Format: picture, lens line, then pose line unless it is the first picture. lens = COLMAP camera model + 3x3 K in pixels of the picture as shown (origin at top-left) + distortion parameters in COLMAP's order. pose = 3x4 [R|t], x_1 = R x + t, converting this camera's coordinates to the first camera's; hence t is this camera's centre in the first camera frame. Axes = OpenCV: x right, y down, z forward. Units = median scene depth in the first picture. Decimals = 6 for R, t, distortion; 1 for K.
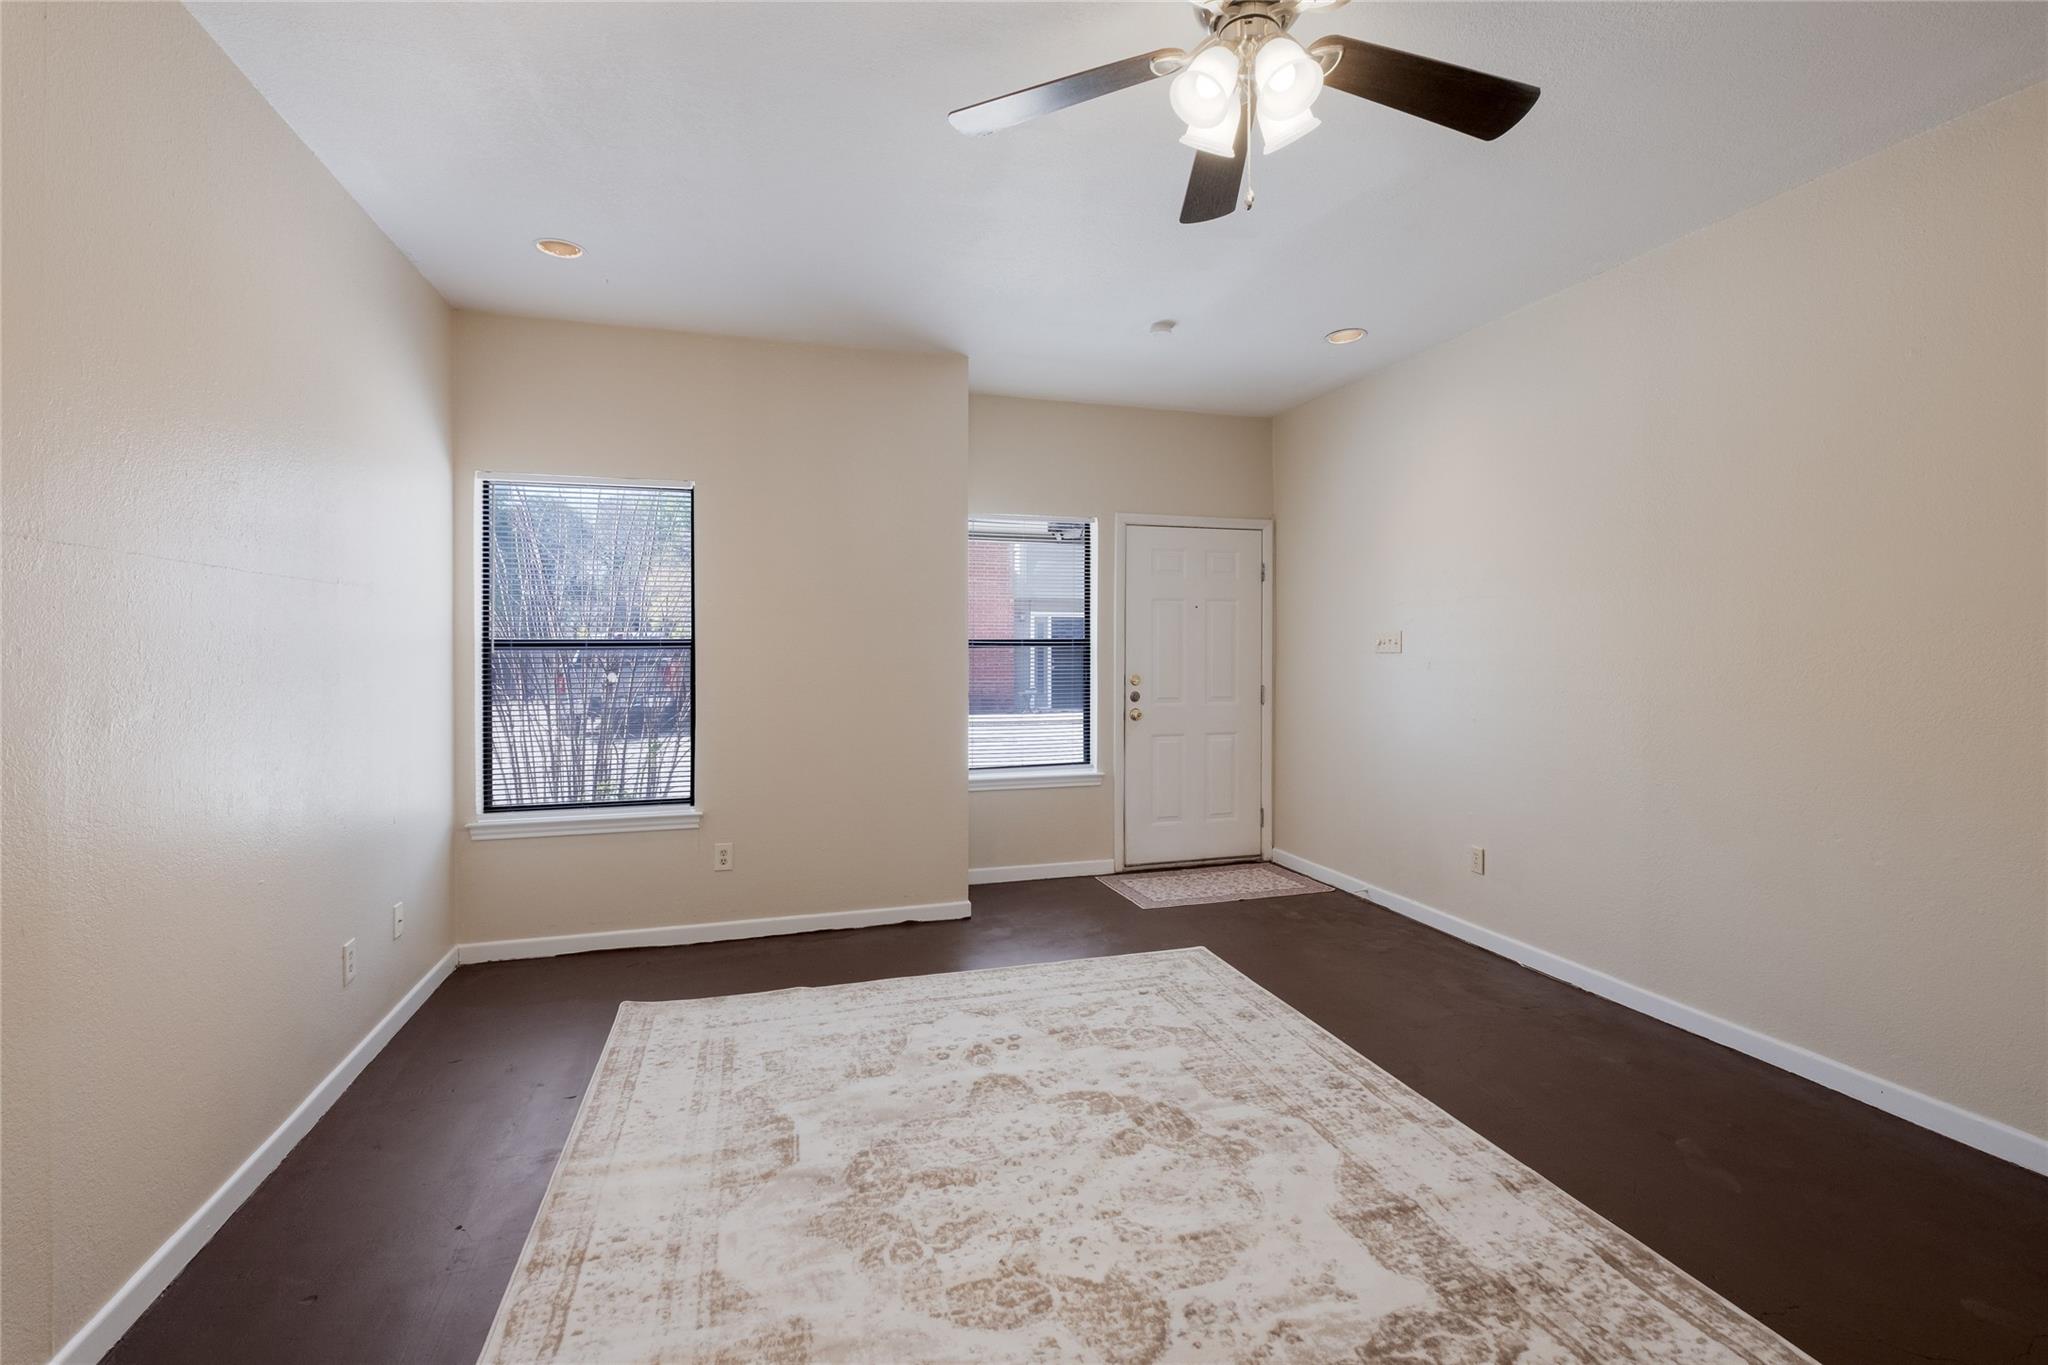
lens RADIAL K [[900.1, 0, 1006.8], [0, 900.1, 647.3], [0, 0, 1]] dist [-0.000560, -0.010671]
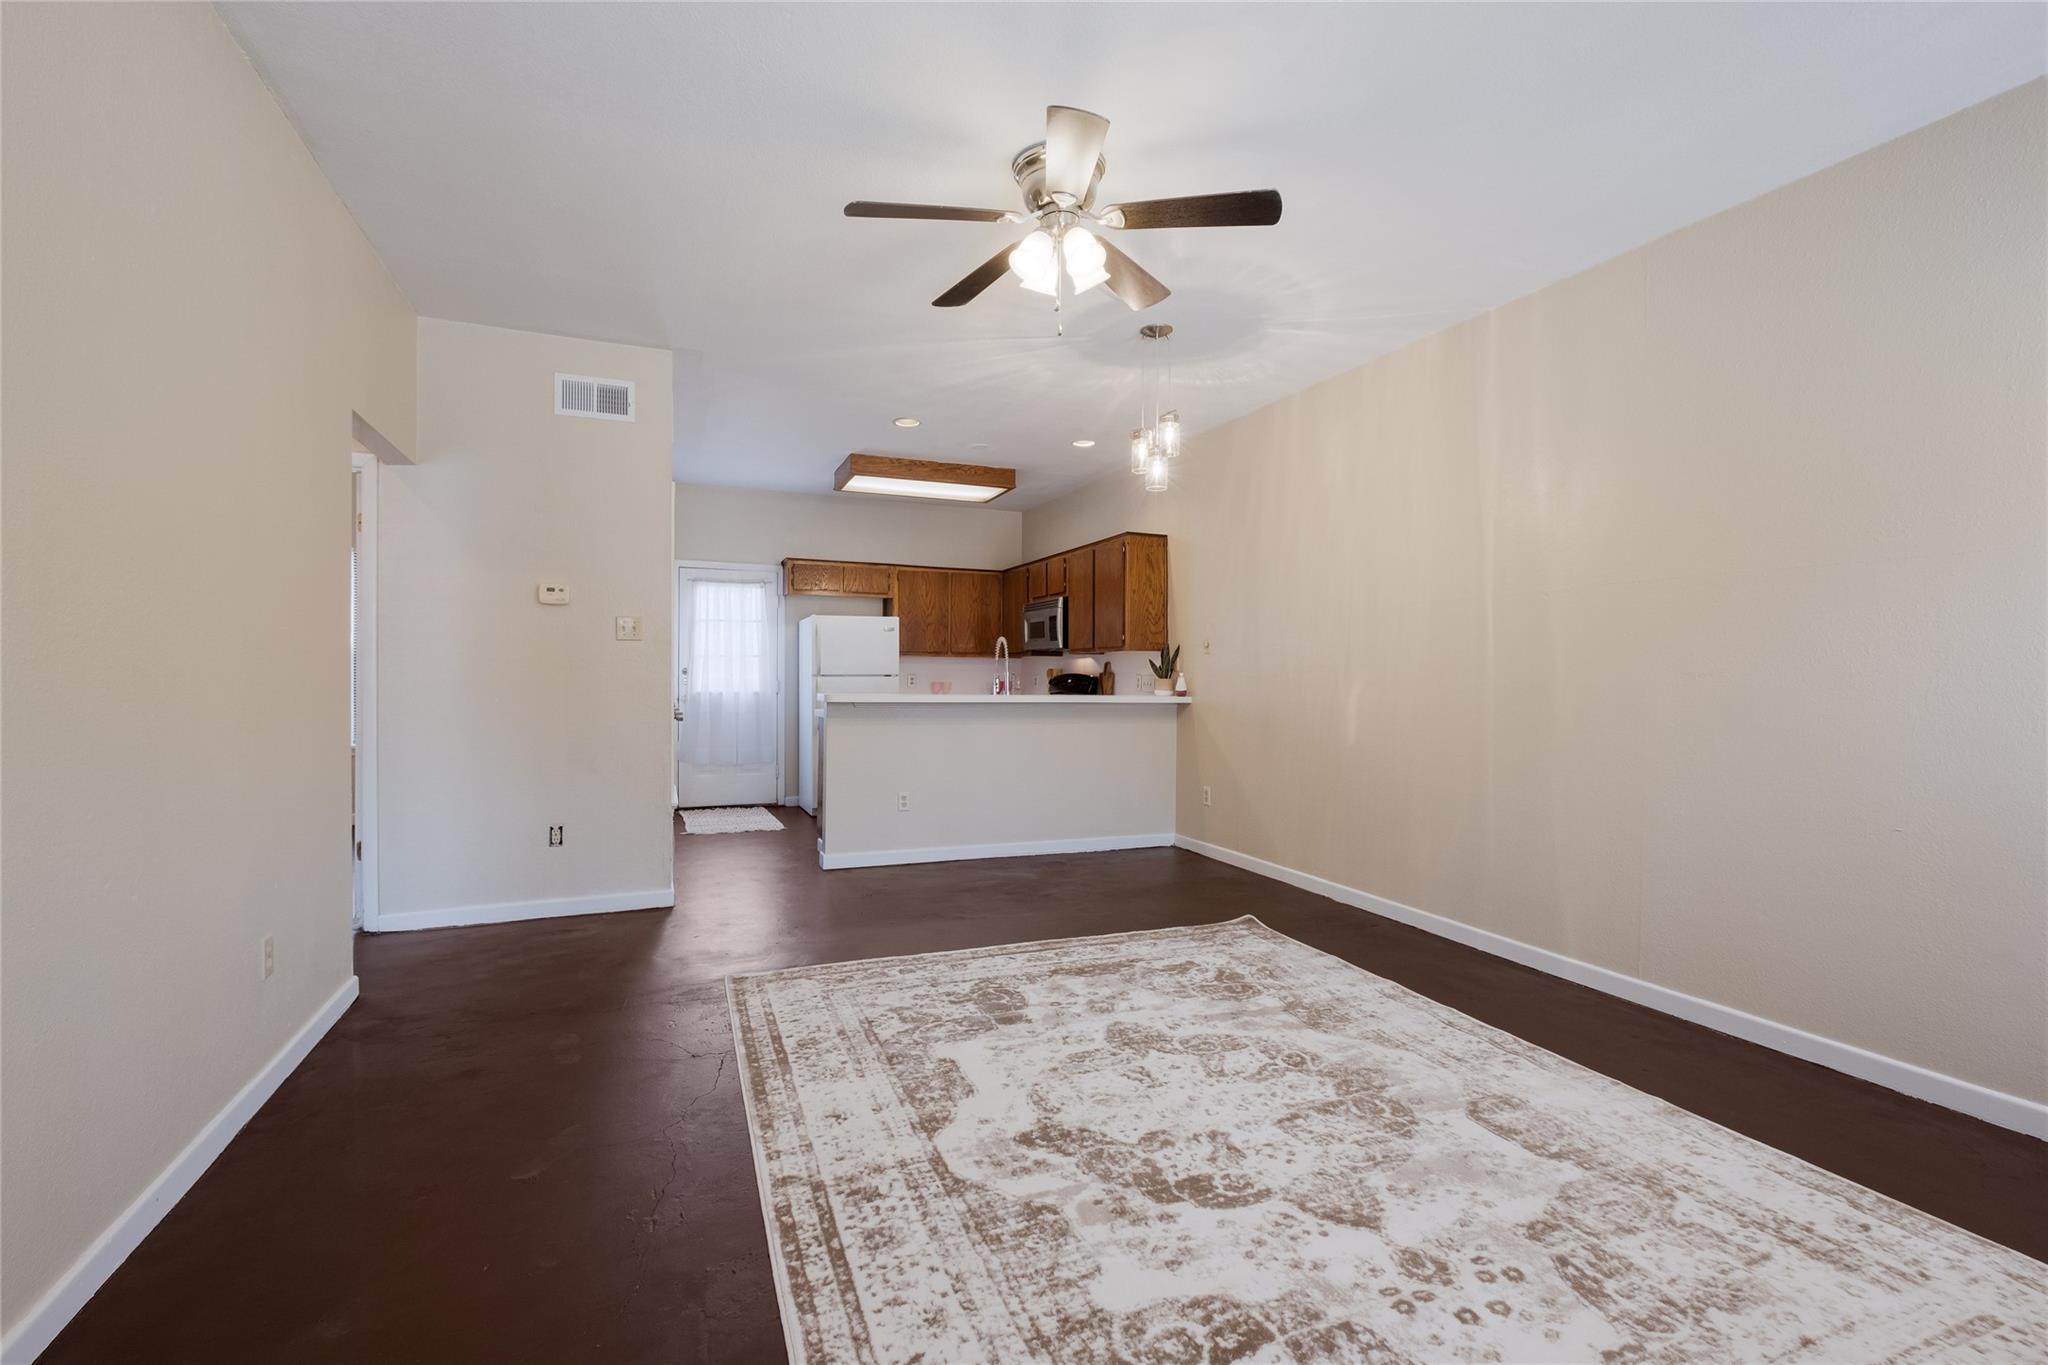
lens RADIAL K [[911.1, 0, 1024.0], [0, 911.1, 682.5], [0, 0, 1]] dist [0.000655, -0.010127]
pose [[-0.993246, -0.002478, -0.116005, 0.312619], [-0.003986, 0.999911, 0.012763, 0.052491], [0.115963, 0.013139, -0.993167, 1.572492]]
